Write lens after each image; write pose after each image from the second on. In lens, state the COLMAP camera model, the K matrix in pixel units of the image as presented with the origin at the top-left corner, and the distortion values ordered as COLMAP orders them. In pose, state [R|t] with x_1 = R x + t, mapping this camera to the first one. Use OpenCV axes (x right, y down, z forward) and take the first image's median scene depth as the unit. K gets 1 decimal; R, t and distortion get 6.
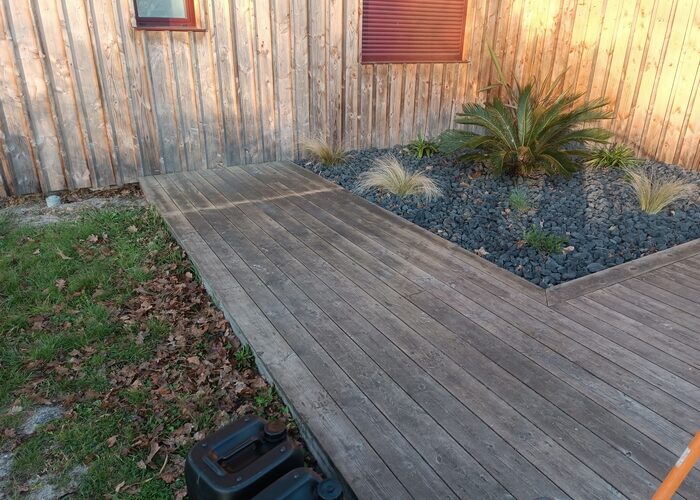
lens RADIAL K [[504.3, 0, 350.3], [0, 504.3, 250.2], [0, 0, 1]] dist [0.033065, -0.028947]
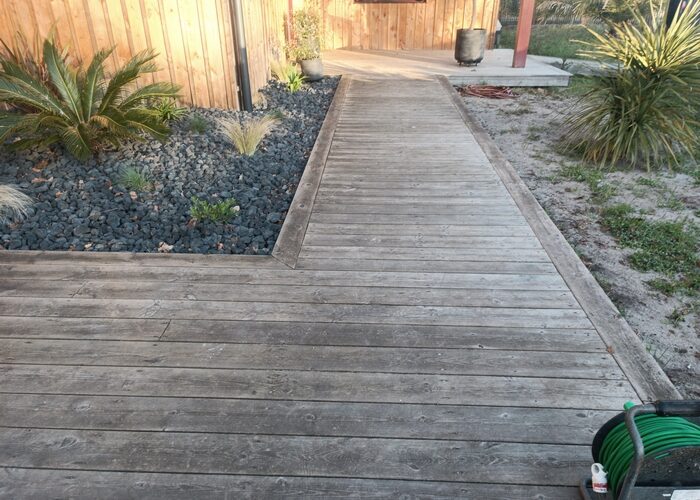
lens RADIAL K [[504.3, 0, 350.6], [0, 504.3, 251.4], [0, 0, 1]] dist [0.033065, -0.028947]
pose [[0.524061, -0.394969, 0.754559, -0.244605], [0.330821, 0.910799, 0.246987, -0.112393], [-0.784804, 0.120188, 0.607978, 0.309191]]
